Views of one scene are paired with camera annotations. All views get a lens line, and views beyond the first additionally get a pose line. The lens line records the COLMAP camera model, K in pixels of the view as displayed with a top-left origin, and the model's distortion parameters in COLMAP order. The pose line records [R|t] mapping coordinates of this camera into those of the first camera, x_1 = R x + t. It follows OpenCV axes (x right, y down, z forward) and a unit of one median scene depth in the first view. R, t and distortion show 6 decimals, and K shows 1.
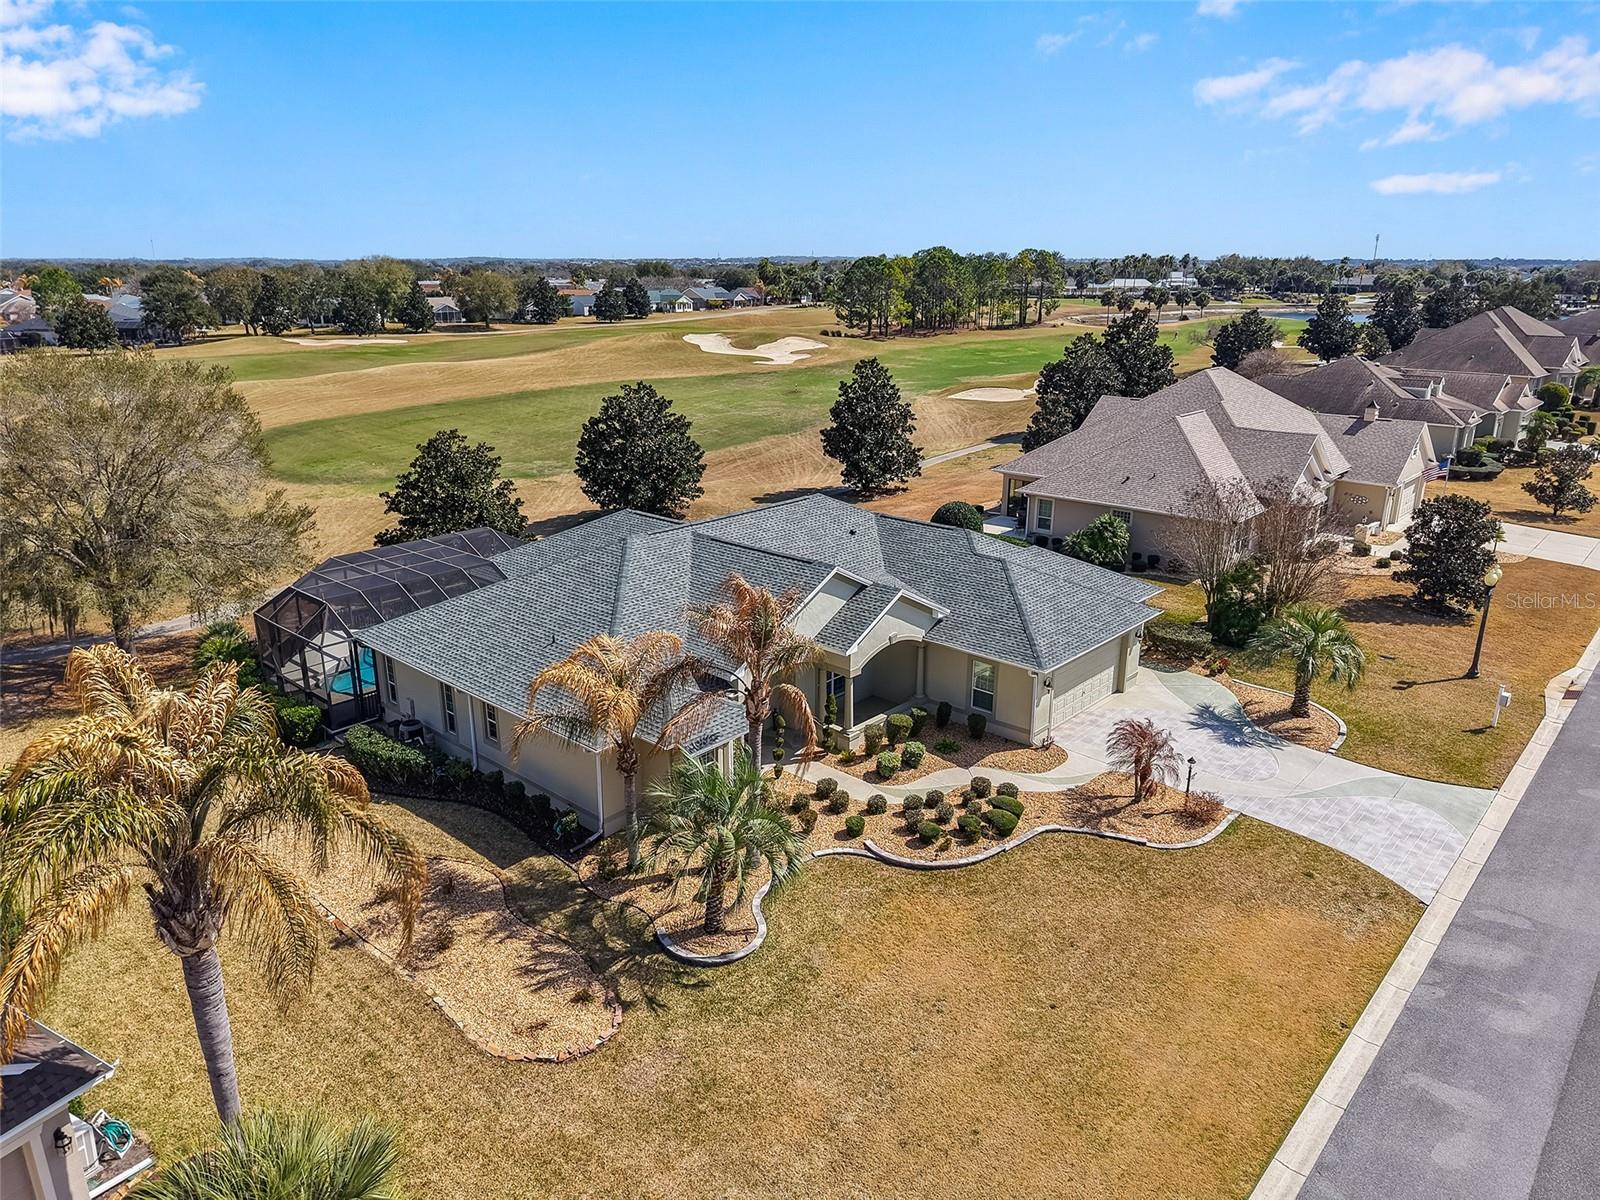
lens RADIAL K [[1065.3, 0, 800.0], [0, 1065.3, 600.0], [0, 0, 1]] dist [0.026040, -0.020671]
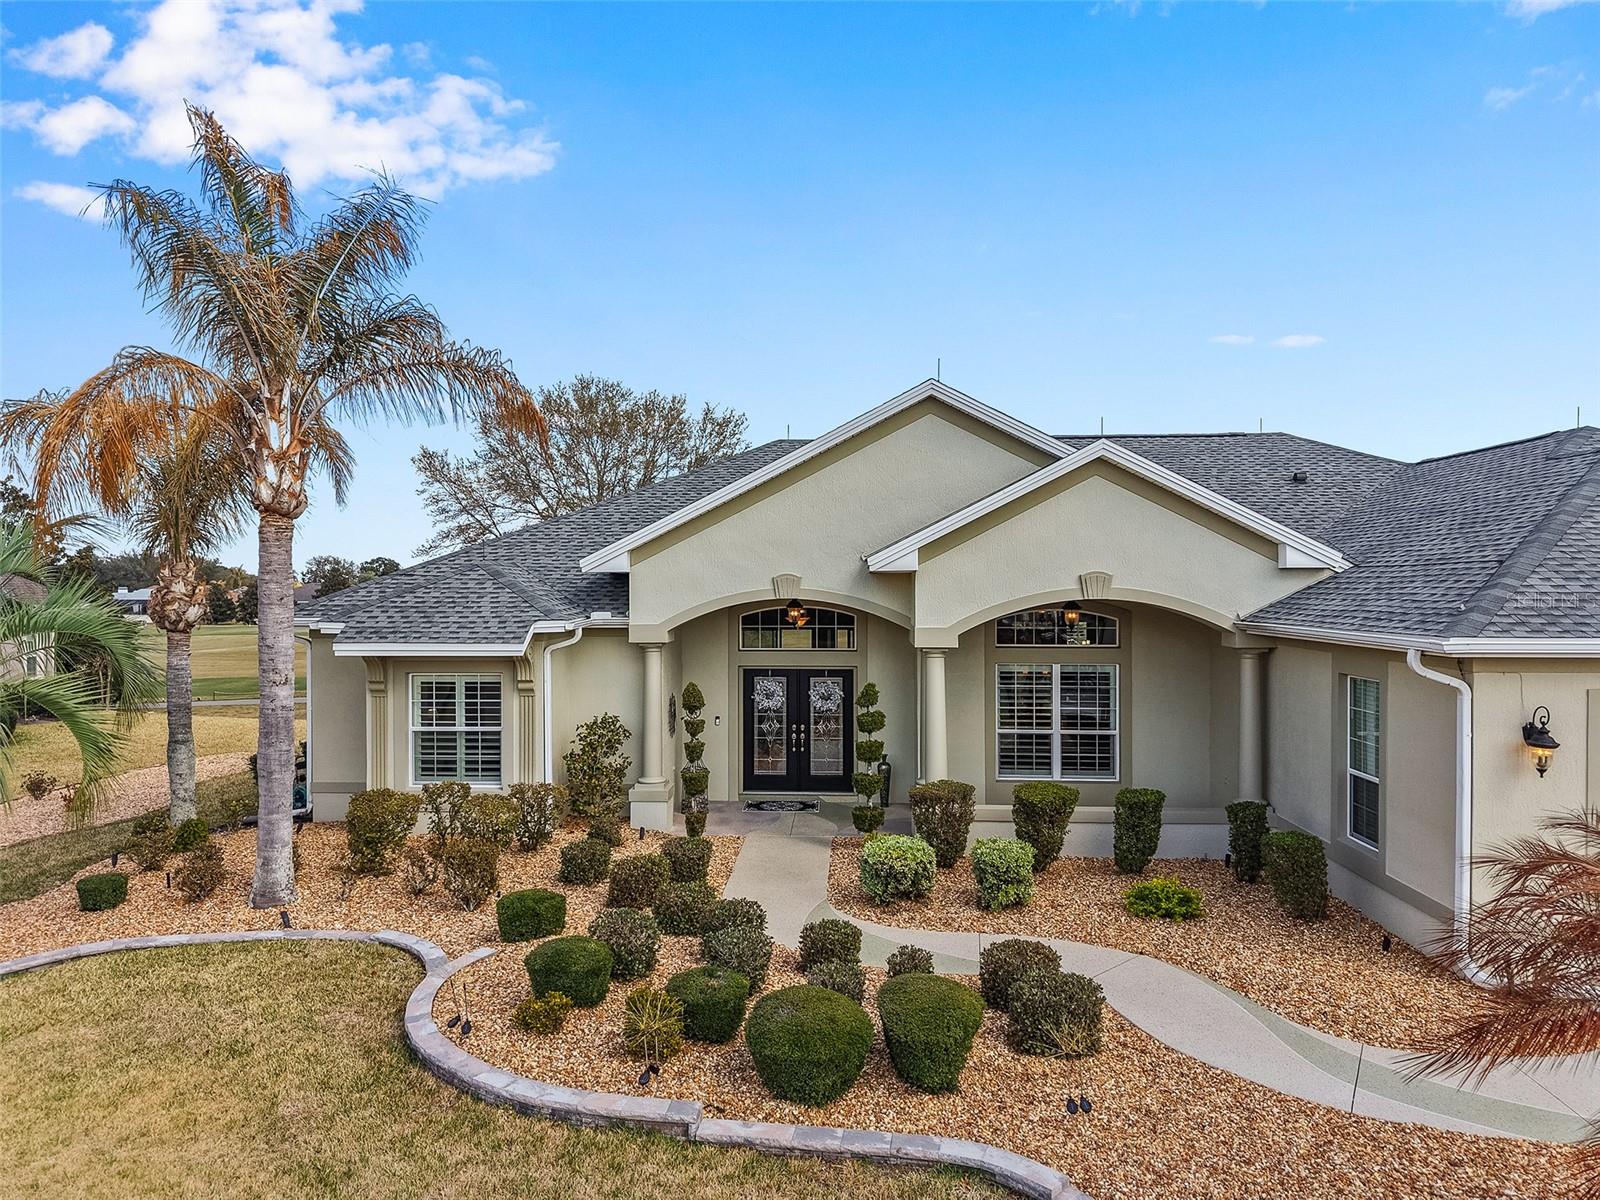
lens RADIAL K [[1072.9, 0, 800.0], [0, 1072.9, 600.0], [0, 0, 1]] dist [0.024223, -0.015538]
pose [[0.629319, 0.008096, -0.777105, 0.244536], [-0.231428, 0.956531, -0.177451, 0.102497], [0.741888, 0.291517, 0.603837, 0.537314]]
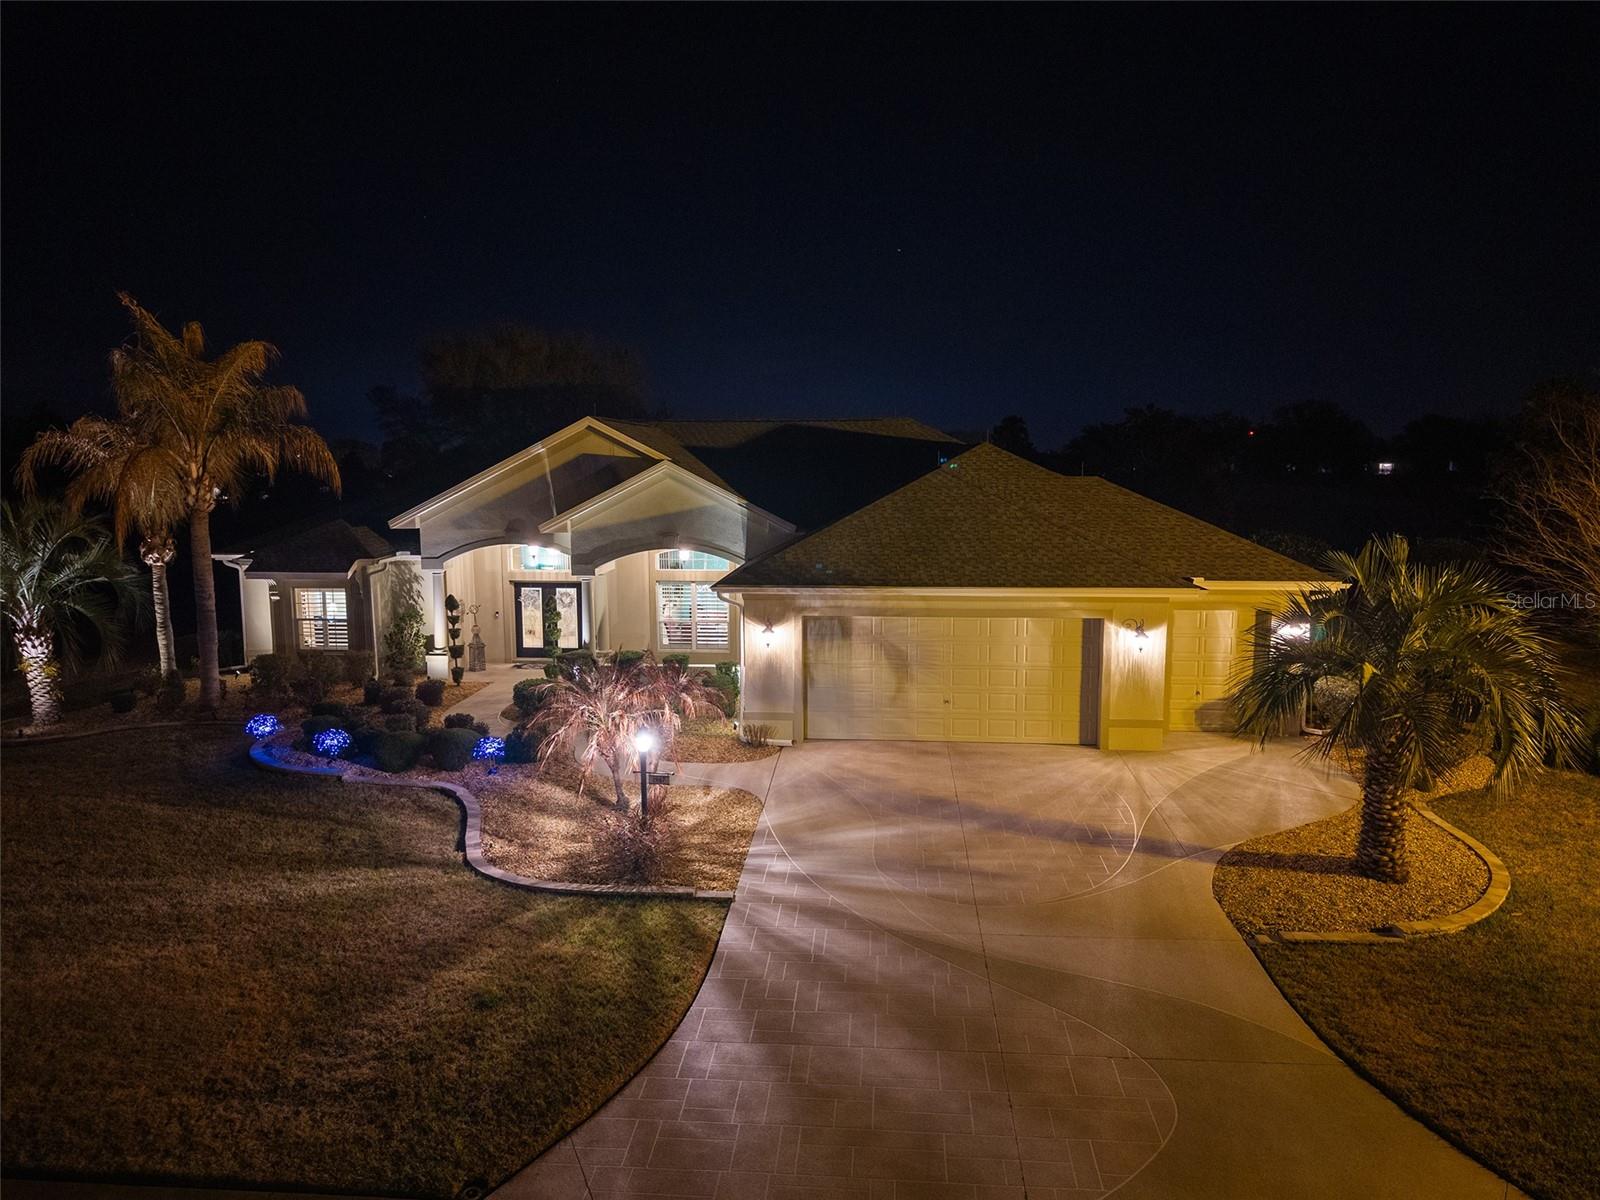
lens RADIAL K [[1087.0, 0, 800.0], [0, 1087.0, 600.0], [0, 0, 1]] dist [0.026642, -0.027847]
pose [[0.605003, 0.097846, -0.790188, 0.521048], [-0.236186, 0.969807, -0.060747, 0.072327], [0.760386, 0.223384, 0.609846, 0.508498]]
